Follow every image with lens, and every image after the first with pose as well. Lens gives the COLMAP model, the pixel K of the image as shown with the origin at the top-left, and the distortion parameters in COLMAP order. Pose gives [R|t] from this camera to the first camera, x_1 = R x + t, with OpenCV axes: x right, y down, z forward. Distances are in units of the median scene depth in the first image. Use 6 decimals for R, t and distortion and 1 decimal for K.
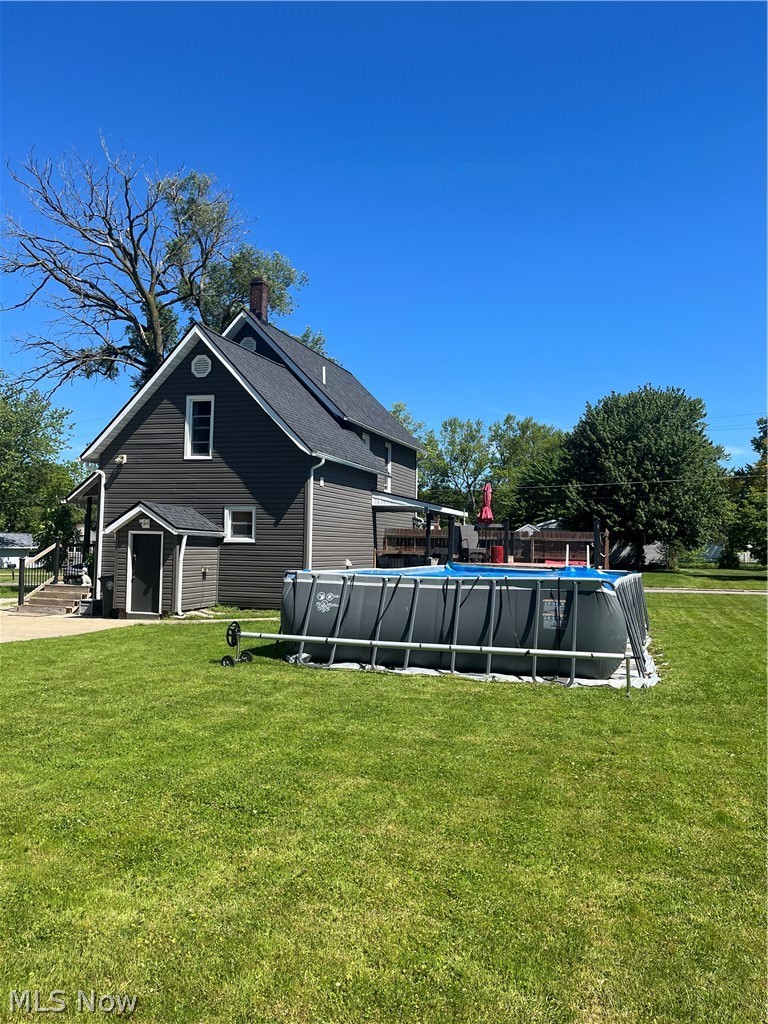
lens RADIAL K [[770.0, 0, 385.2], [0, 770.0, 512.8], [0, 0, 1]] dist [0.054759, -0.076294]
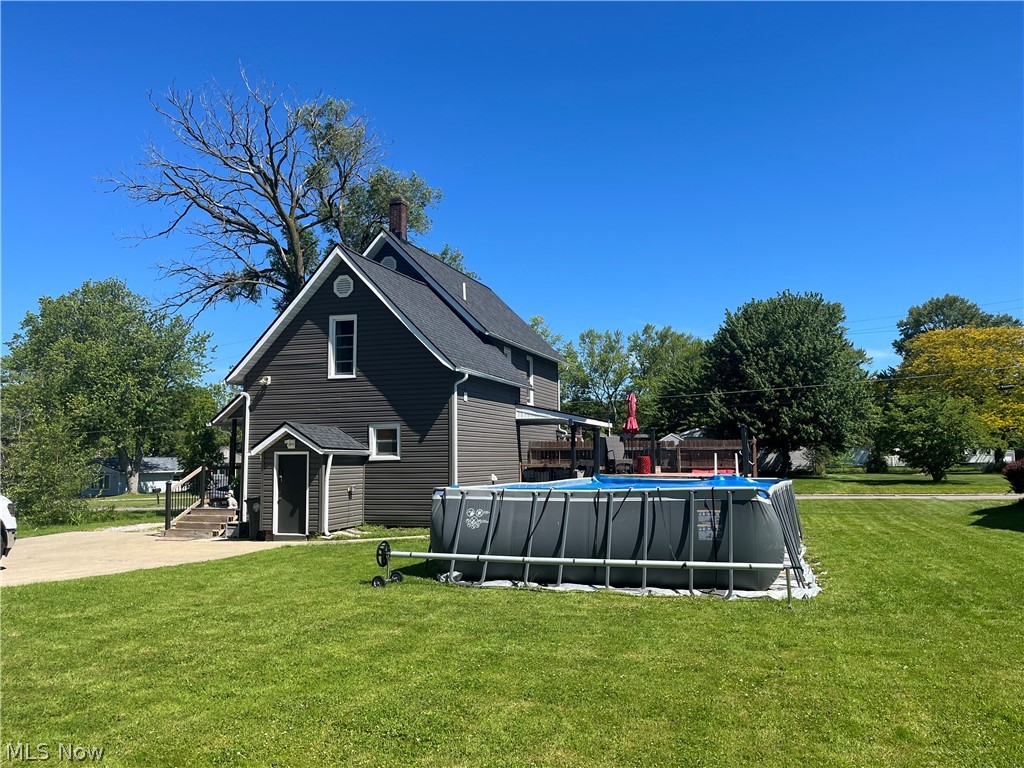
lens RADIAL K [[770.0, 0, 512.7], [0, 770.0, 390.2], [0, 0, 1]] dist [0.054759, -0.076294]
pose [[0.999428, -0.029833, -0.015922, -0.004642], [0.029058, 0.998478, -0.046884, -0.000312], [0.017296, 0.046394, 0.998773, 0.002878]]
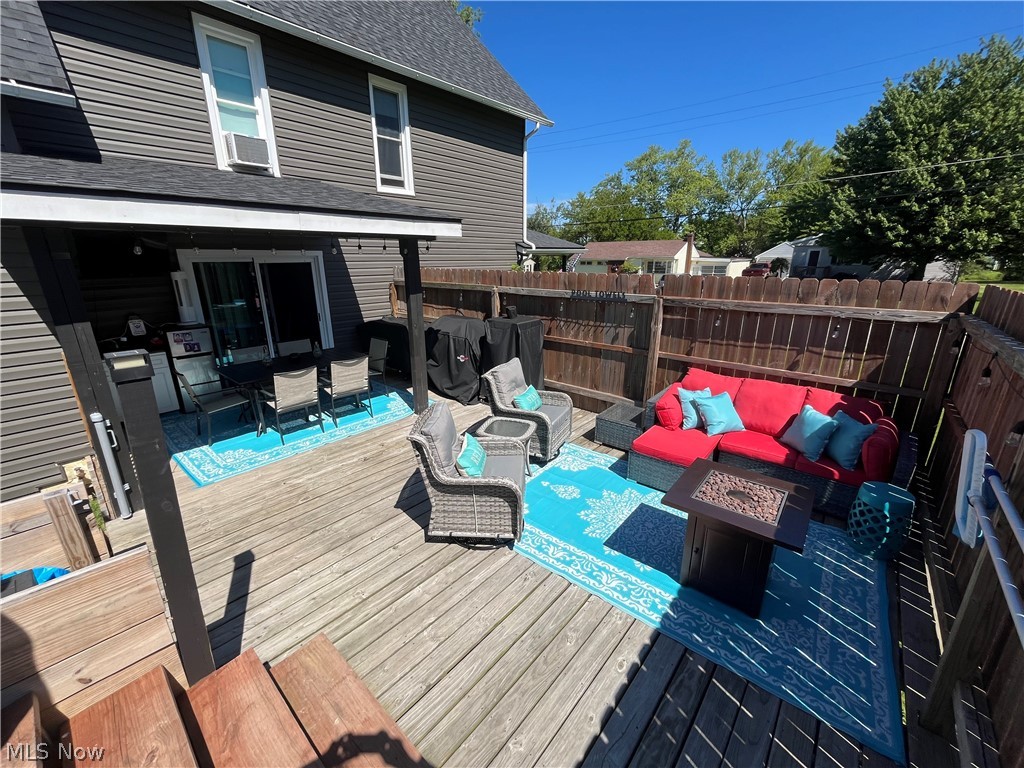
lens RADIAL K [[419.1, 0, 513.8], [0, 419.1, 381.8], [0, 0, 1]] dist [-0.002006, 0.000034]
pose [[0.922176, 0.087218, -0.376809, 0.269809], [0.038007, 0.949092, 0.312697, 0.012108], [0.384899, -0.302683, 0.871915, 1.068203]]
